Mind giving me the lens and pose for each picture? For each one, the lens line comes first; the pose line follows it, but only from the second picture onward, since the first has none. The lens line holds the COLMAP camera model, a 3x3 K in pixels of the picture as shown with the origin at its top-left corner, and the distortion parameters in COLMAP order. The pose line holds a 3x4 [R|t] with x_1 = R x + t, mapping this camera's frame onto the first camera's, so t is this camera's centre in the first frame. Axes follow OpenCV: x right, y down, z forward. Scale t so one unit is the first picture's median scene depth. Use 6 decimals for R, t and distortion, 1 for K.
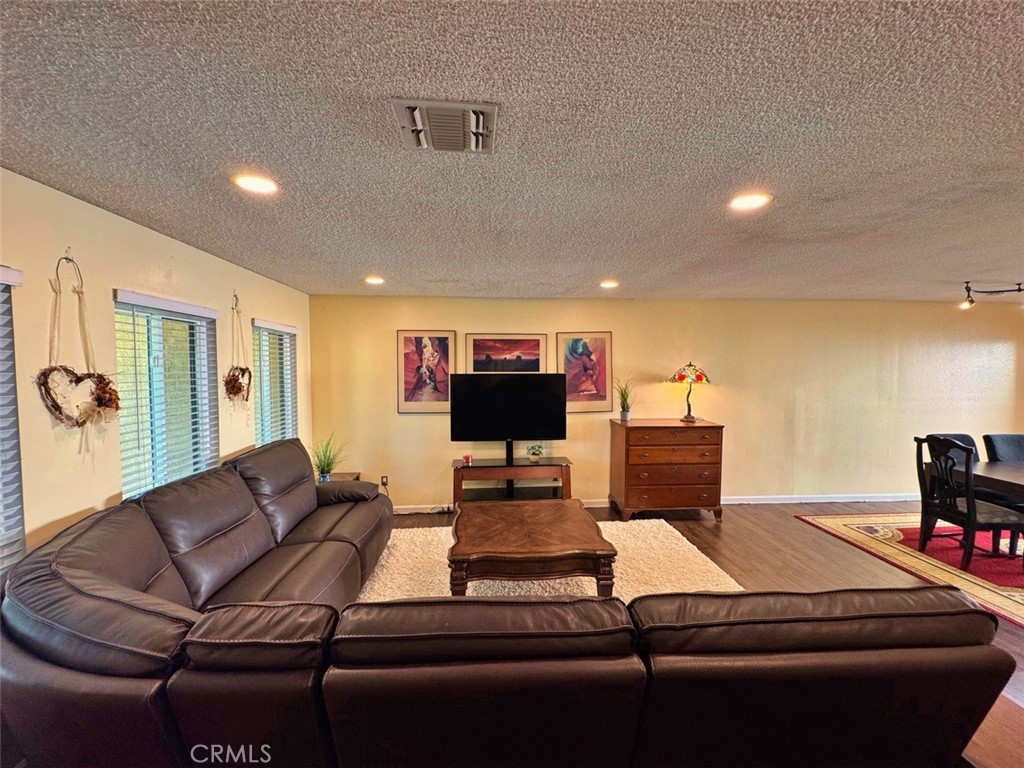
lens RADIAL K [[448.7, 0, 508.3], [0, 448.7, 386.4], [0, 0, 1]] dist [-0.000397, 0.000070]
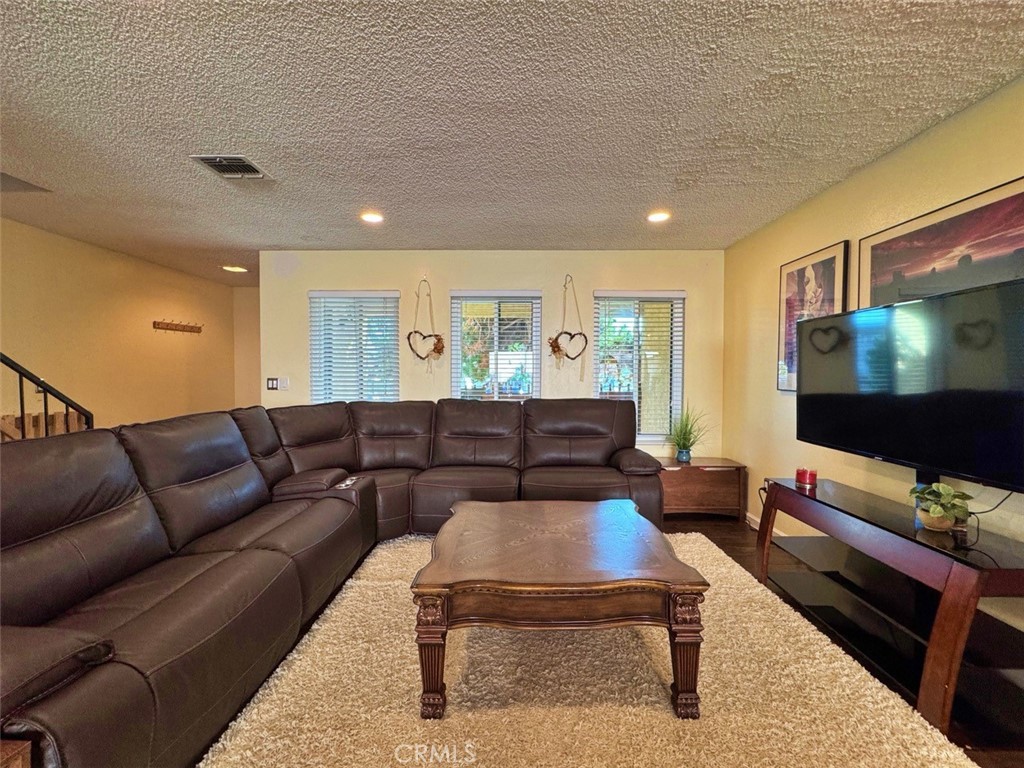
lens RADIAL K [[448.7, 0, 508.3], [0, 448.7, 386.4], [0, 0, 1]] dist [-0.000397, 0.000070]
pose [[-0.076474, 0.026746, -0.996713, 0.452829], [-0.048760, 0.998344, 0.030531, 0.053522], [0.995879, 0.050935, -0.075043, 0.648792]]
